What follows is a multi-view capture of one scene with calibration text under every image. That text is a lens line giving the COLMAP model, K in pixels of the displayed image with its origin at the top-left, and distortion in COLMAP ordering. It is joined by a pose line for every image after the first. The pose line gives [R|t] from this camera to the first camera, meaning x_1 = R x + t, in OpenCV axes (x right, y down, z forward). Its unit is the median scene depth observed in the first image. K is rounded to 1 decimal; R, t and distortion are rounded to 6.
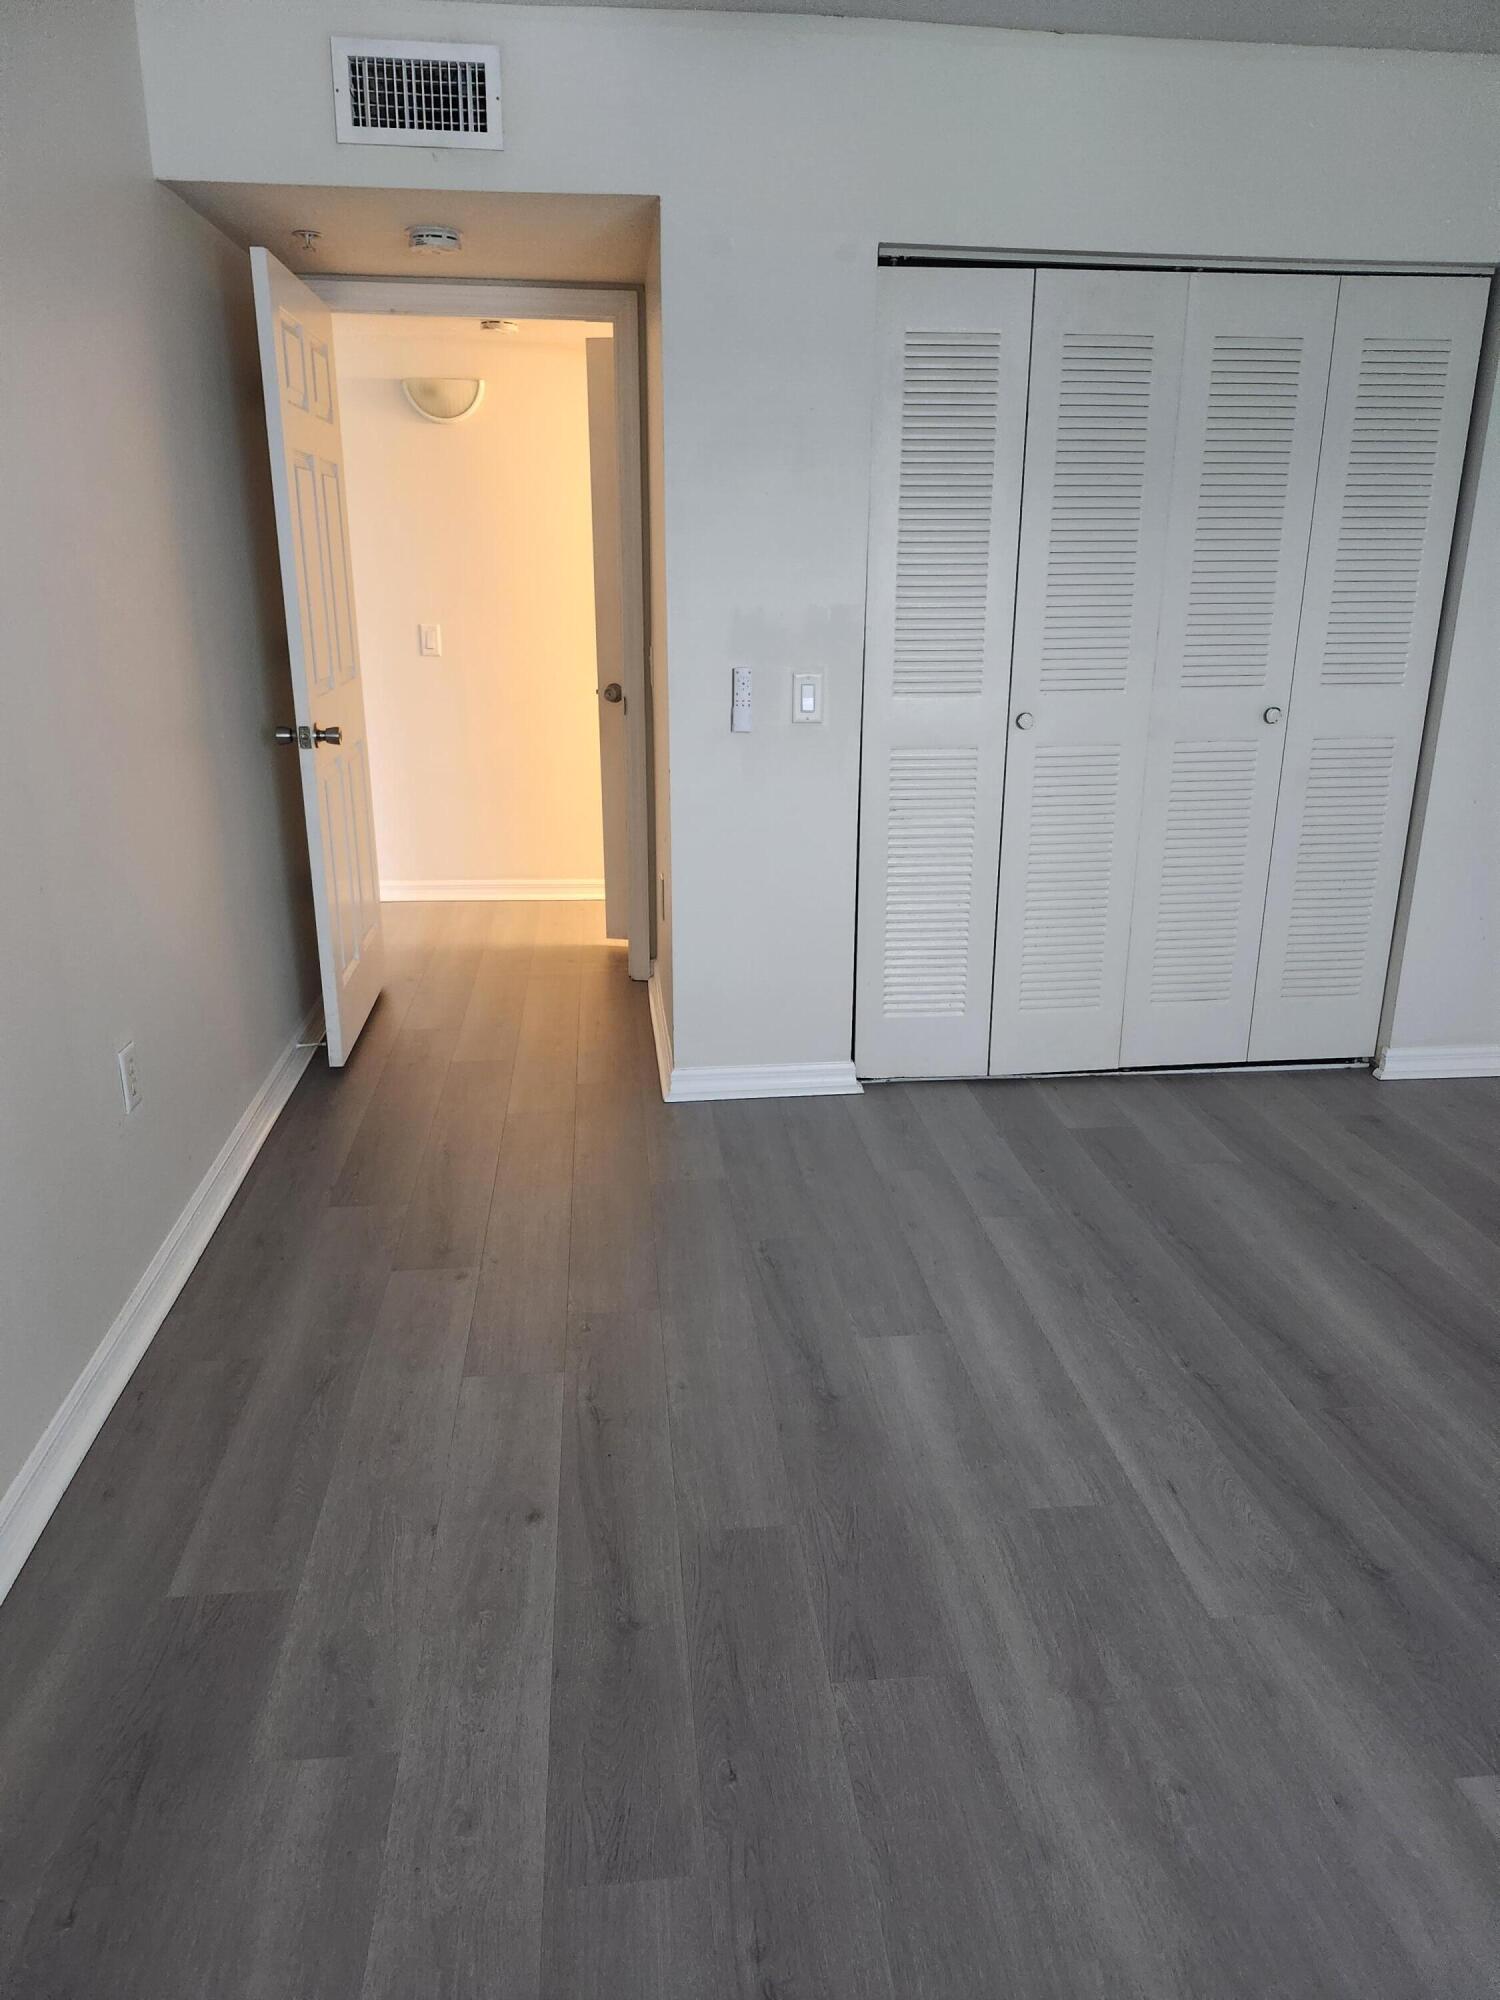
lens RADIAL K [[1372.9, 0, 781.7], [0, 1372.9, 1007.7], [0, 0, 1]] dist [0.114527, -0.155564]
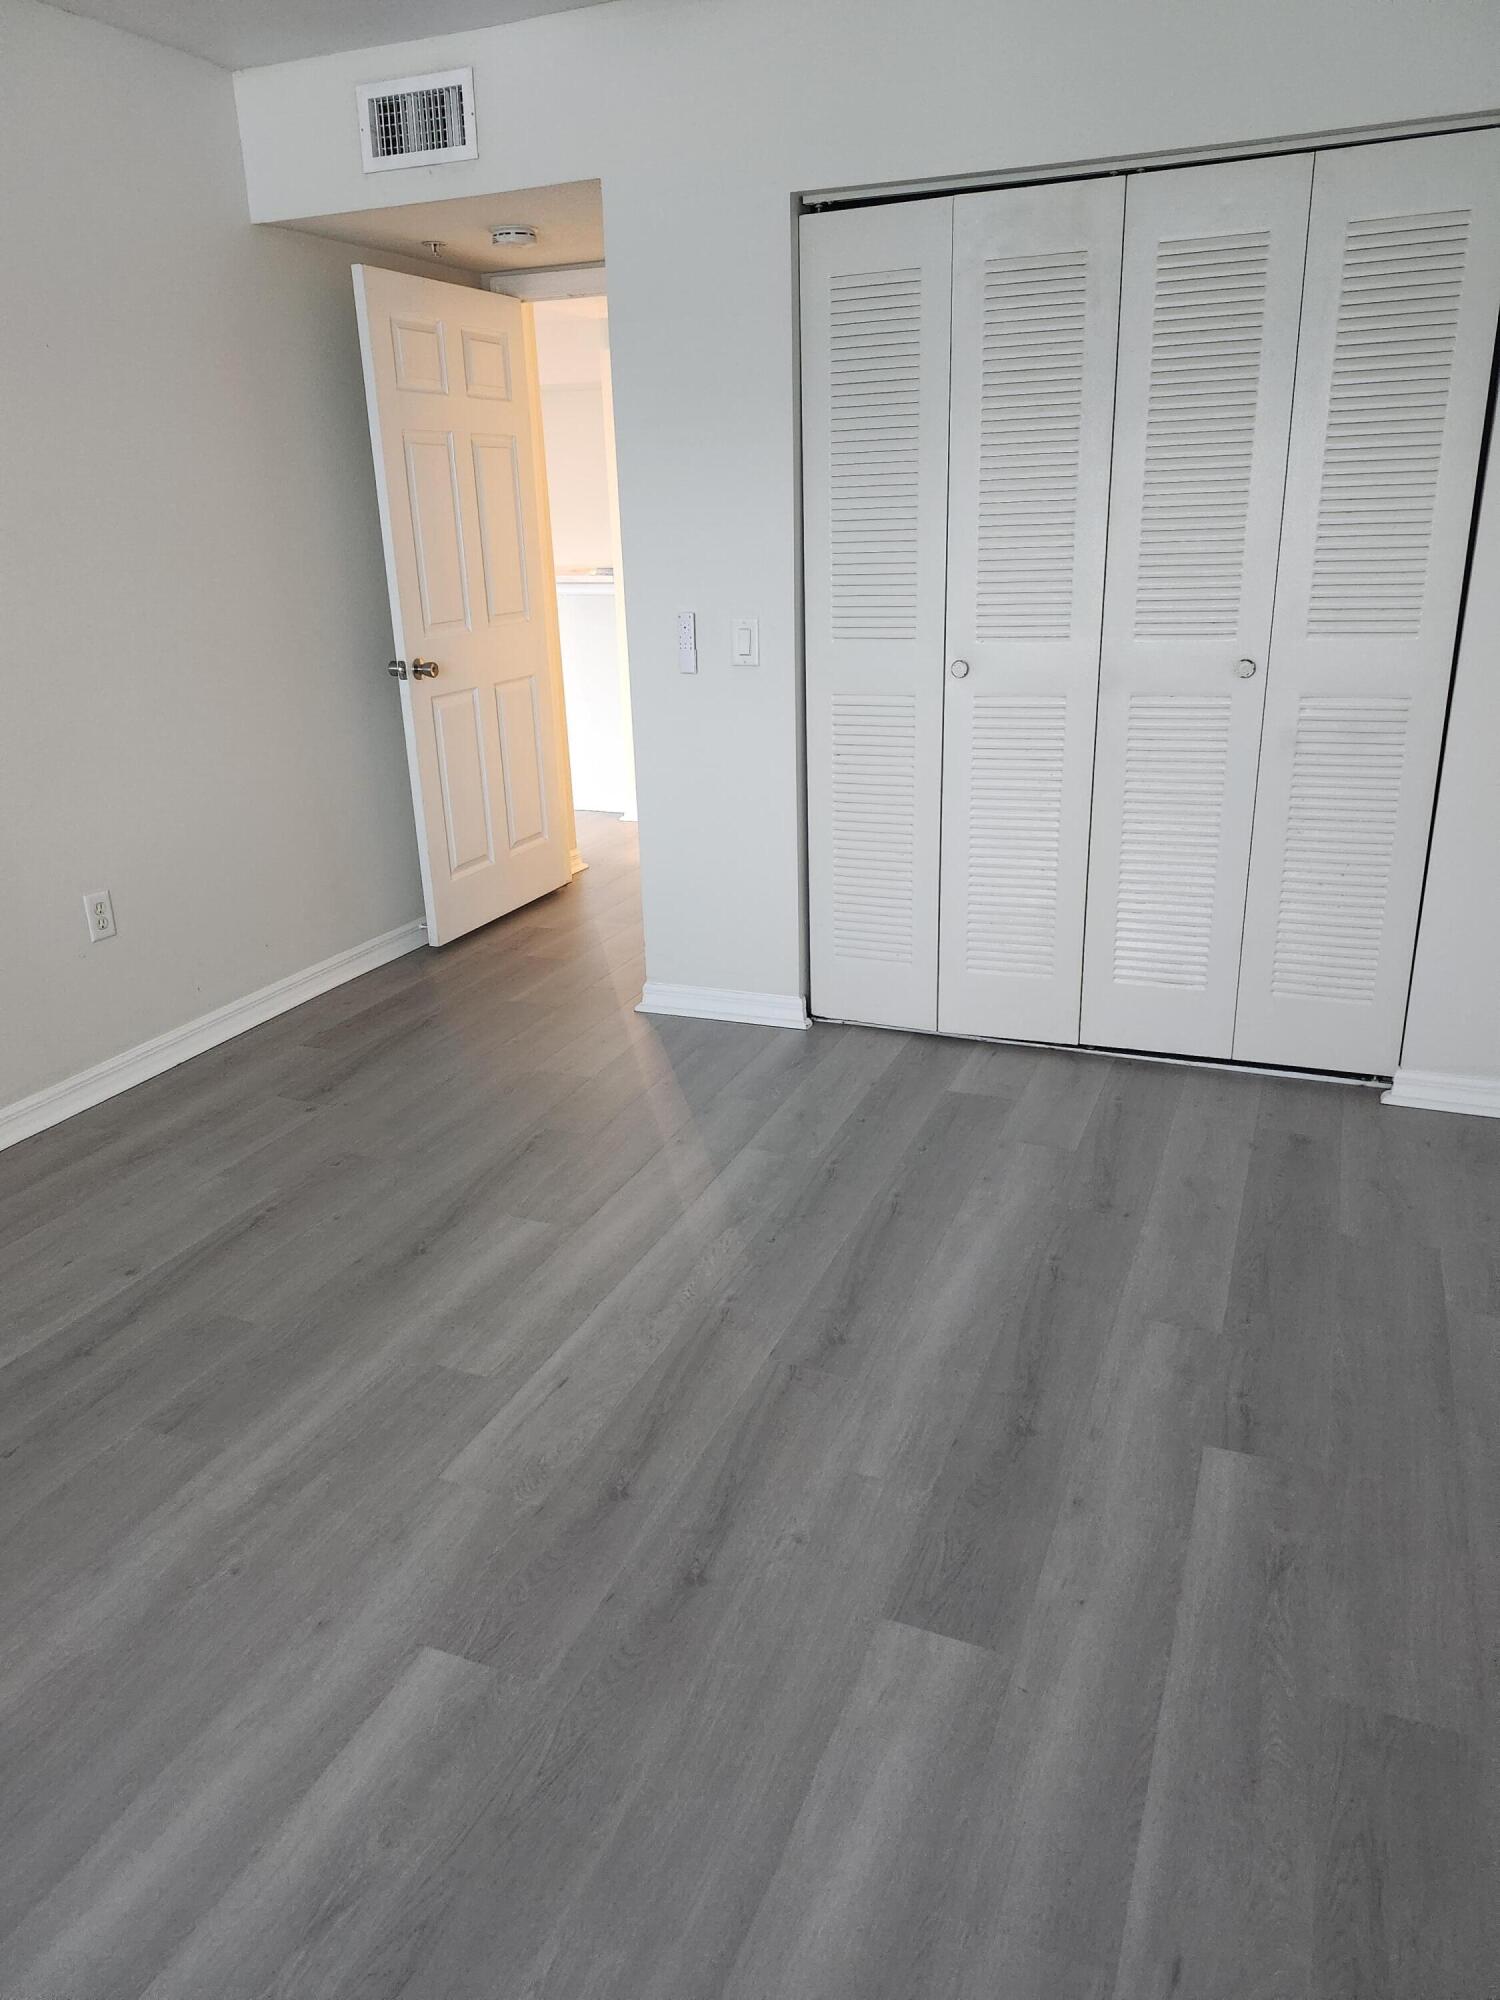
lens RADIAL K [[1372.5, 0, 750.0], [0, 1372.5, 1000.0], [0, 0, 1]] dist [0.120337, -0.152080]
pose [[0.870615, 0.134432, -0.473242, 0.553378], [-0.117247, 0.990921, 0.065789, -0.024515], [0.477789, -0.001790, 0.878473, 0.078006]]
